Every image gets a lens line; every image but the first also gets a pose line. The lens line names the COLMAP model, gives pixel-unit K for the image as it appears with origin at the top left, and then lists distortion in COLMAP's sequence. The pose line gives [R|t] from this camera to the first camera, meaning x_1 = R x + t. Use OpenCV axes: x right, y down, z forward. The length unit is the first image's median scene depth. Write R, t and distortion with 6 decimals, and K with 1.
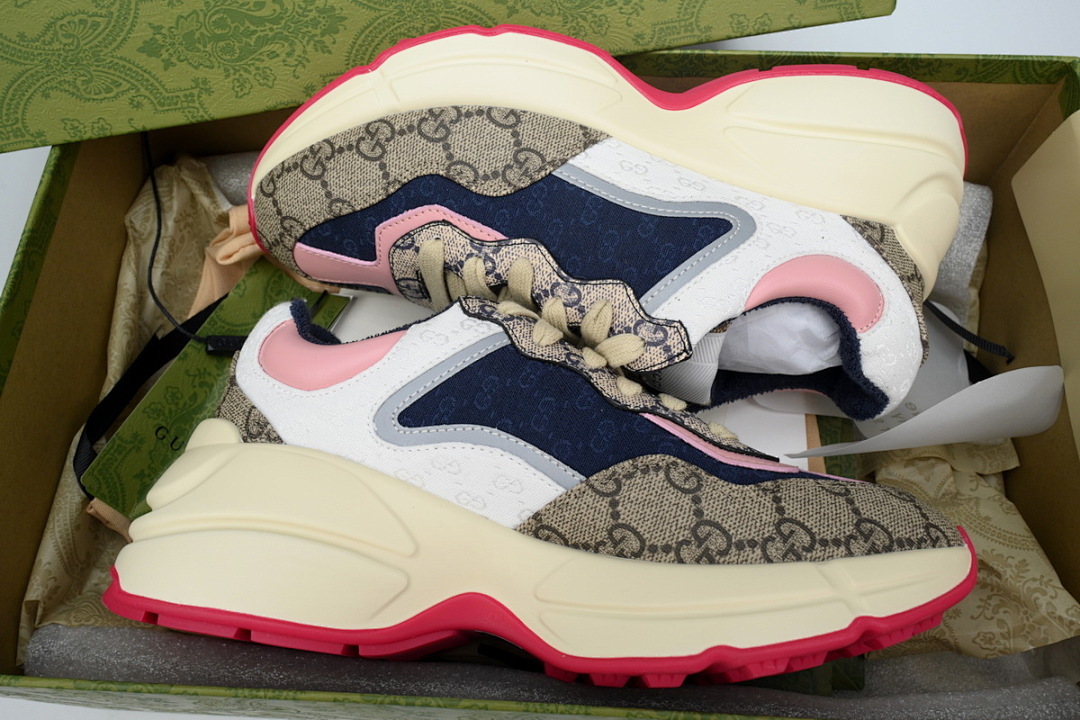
lens RADIAL K [[936.6, 0, 539.4], [0, 936.6, 360.2], [0, 0, 1]] dist [-0.006695, -0.000679]
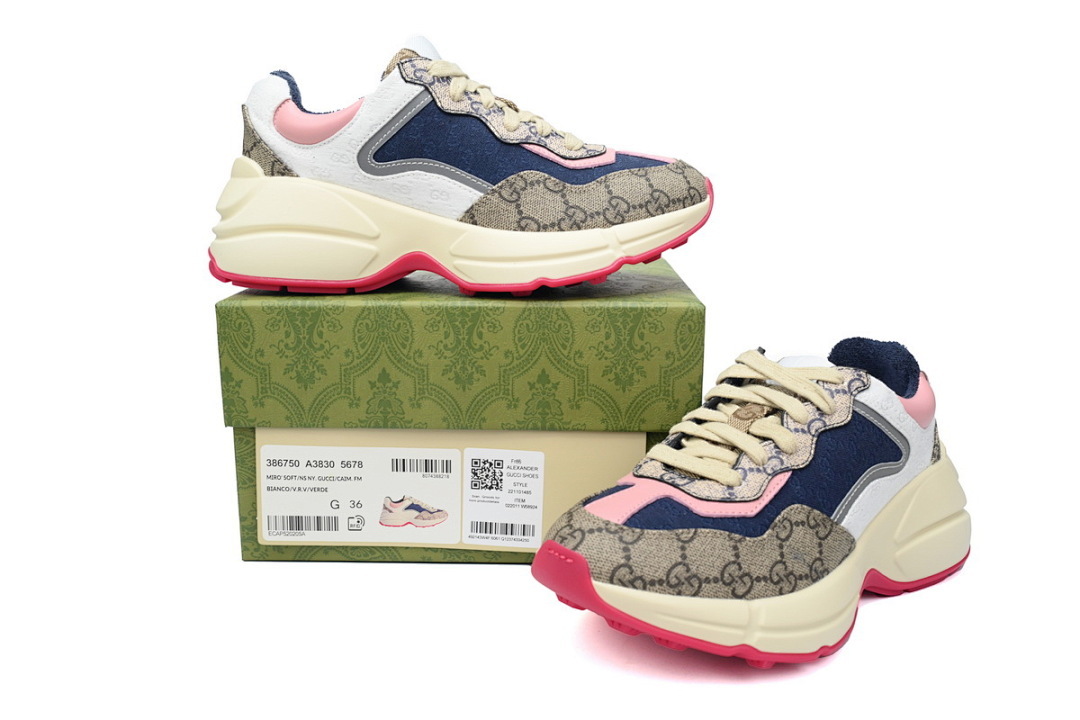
lens RADIAL K [[1057.4, 0, 539.0], [0, 1057.4, 358.8], [0, 0, 1]] dist [0.010712, 0.000000]
pose [[-0.998224, 0.055809, 0.020823, -0.077176], [-0.050079, -0.975565, 0.213928, -0.823516], [0.032253, 0.212505, 0.976628, -0.579047]]
